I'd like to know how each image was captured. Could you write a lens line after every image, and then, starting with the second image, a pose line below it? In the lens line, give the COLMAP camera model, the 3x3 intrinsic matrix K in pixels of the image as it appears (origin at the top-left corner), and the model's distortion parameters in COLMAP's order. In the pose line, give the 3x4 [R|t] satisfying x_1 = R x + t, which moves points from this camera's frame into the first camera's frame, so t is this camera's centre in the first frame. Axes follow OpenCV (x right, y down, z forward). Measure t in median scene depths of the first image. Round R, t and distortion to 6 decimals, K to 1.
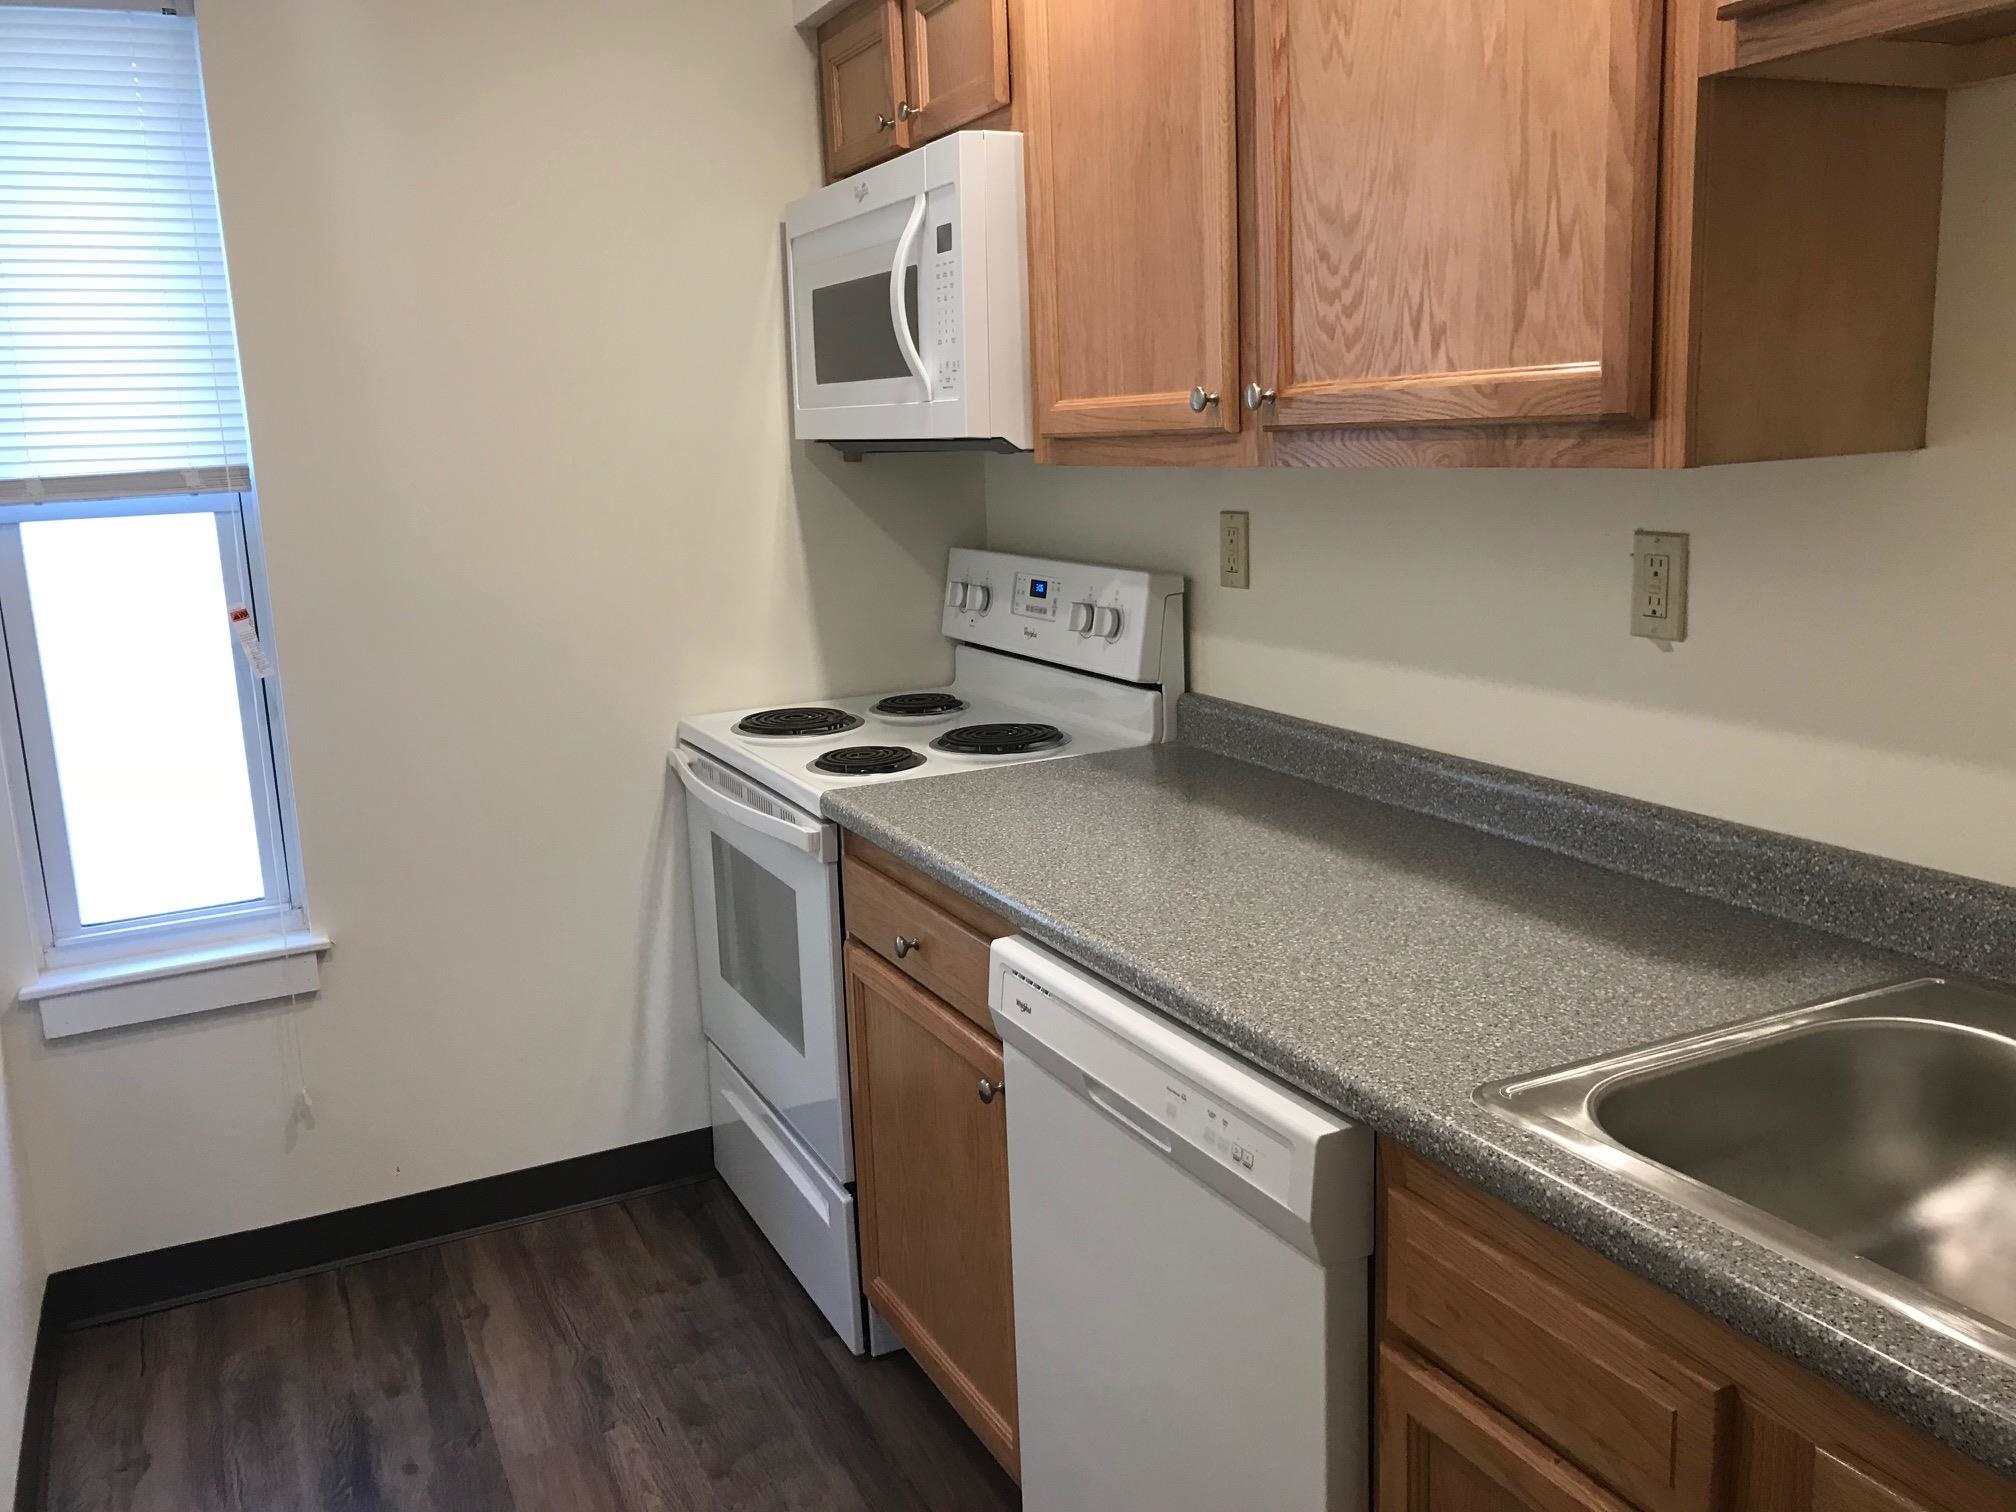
lens RADIAL K [[1640.9, 0, 1008.0], [0, 1640.9, 756.0], [0, 0, 1]] dist [0.006674, -0.001777]
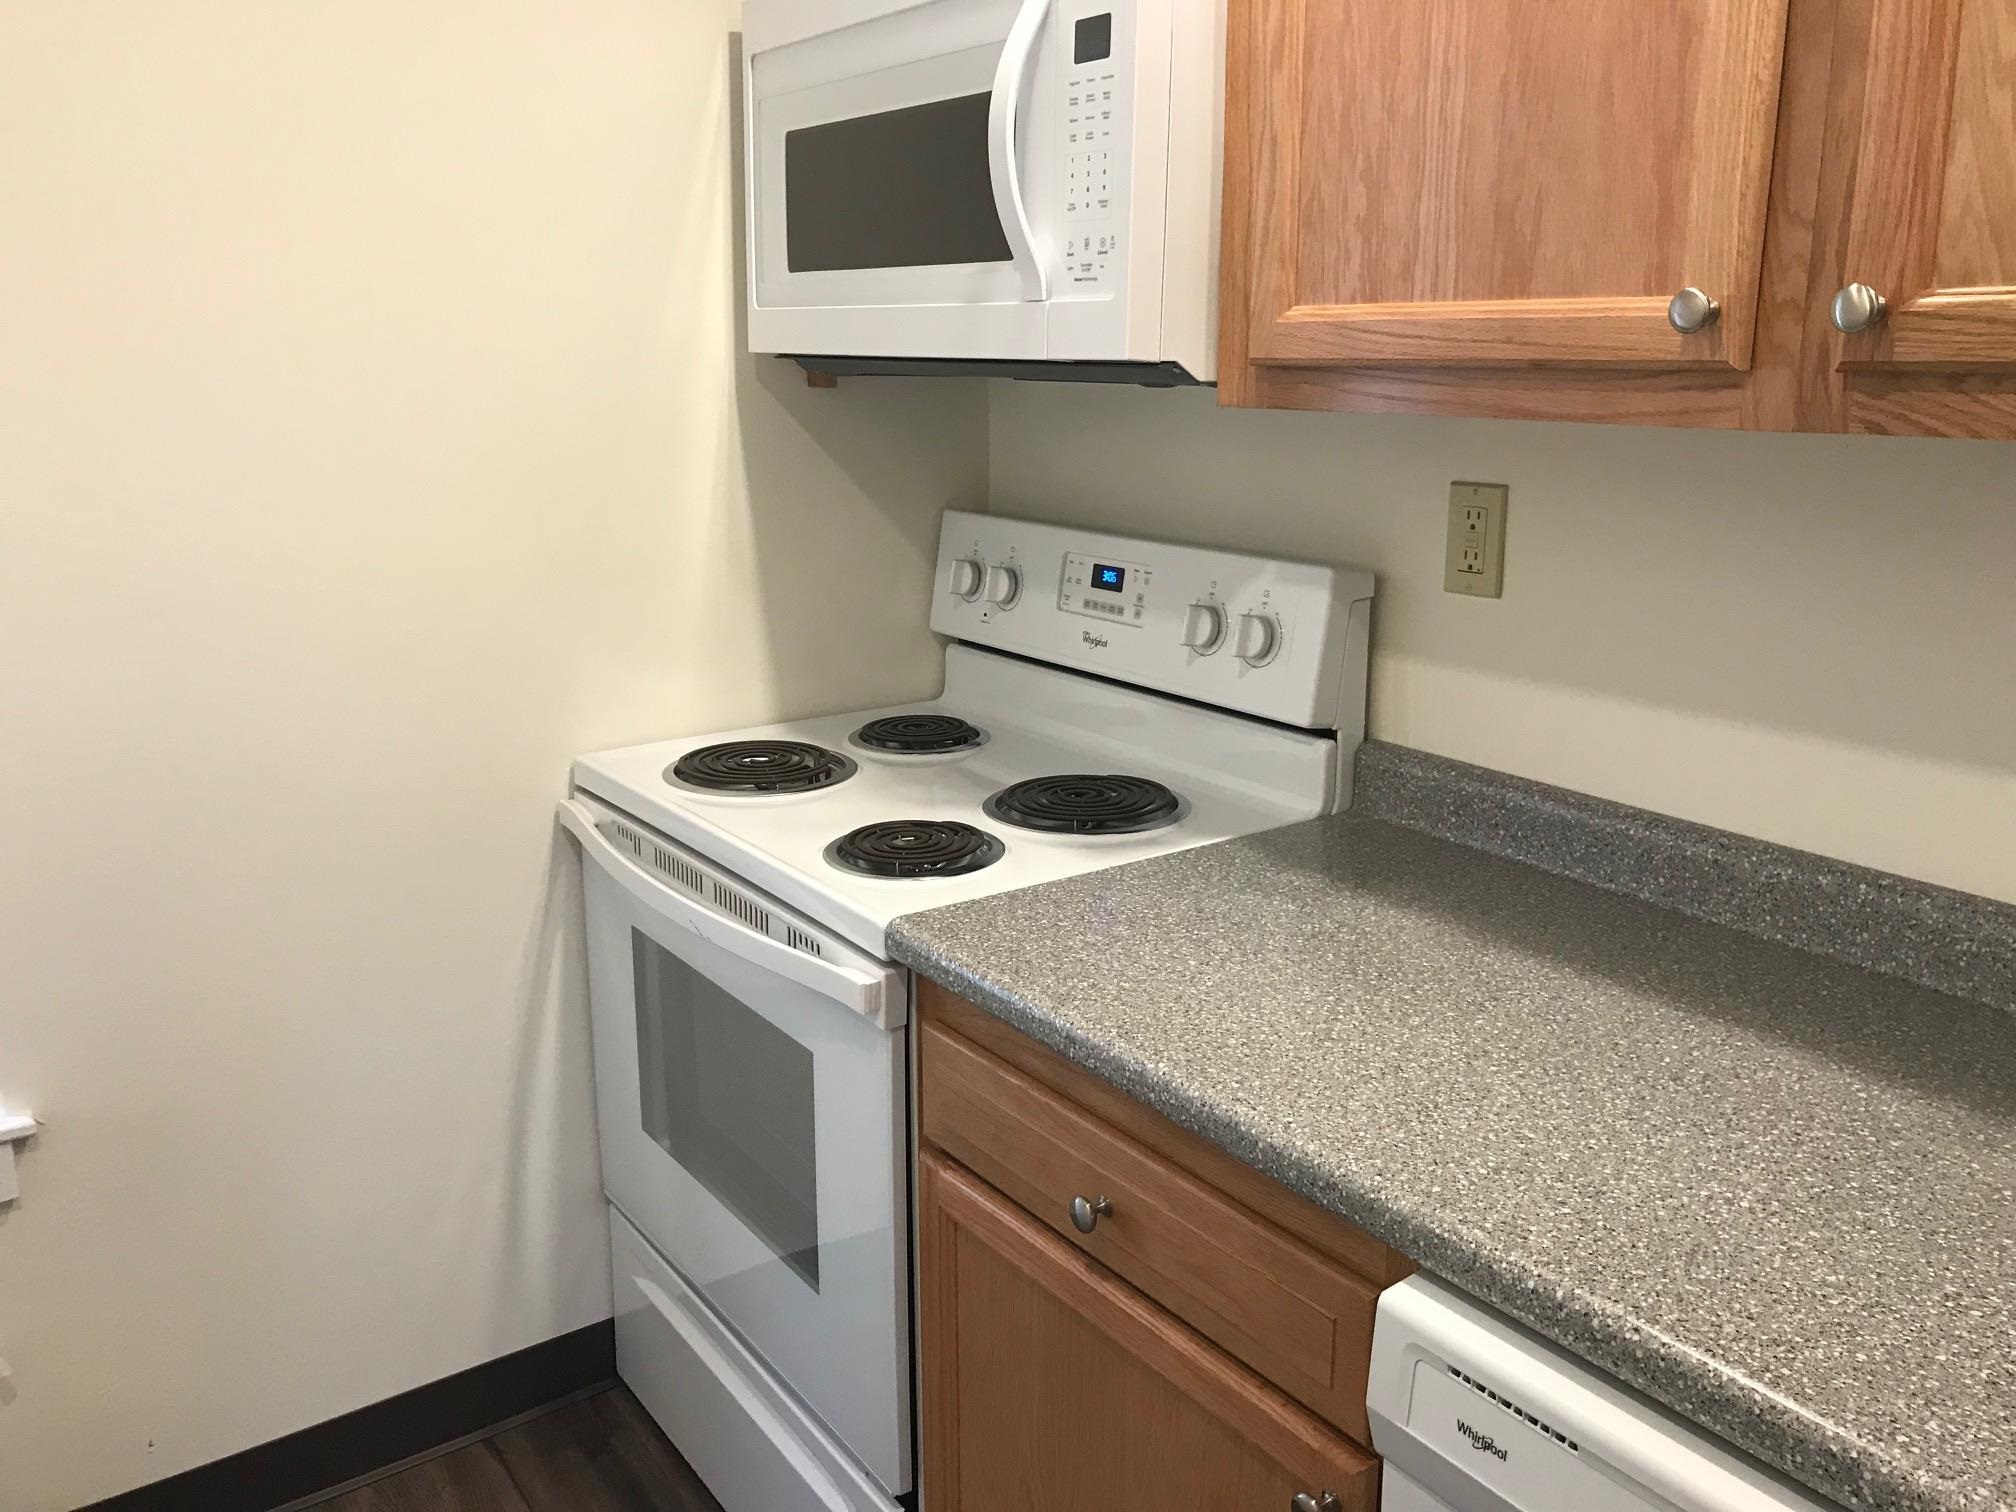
lens RADIAL K [[1627.5, 0, 1008.7], [0, 1627.5, 740.7], [0, 0, 1]] dist [-0.040138, 0.055252]
pose [[0.985777, -0.001470, 0.168054, -0.155553], [-0.004612, 0.999348, 0.035797, -0.062367], [-0.167997, -0.036063, 0.985128, 0.346682]]
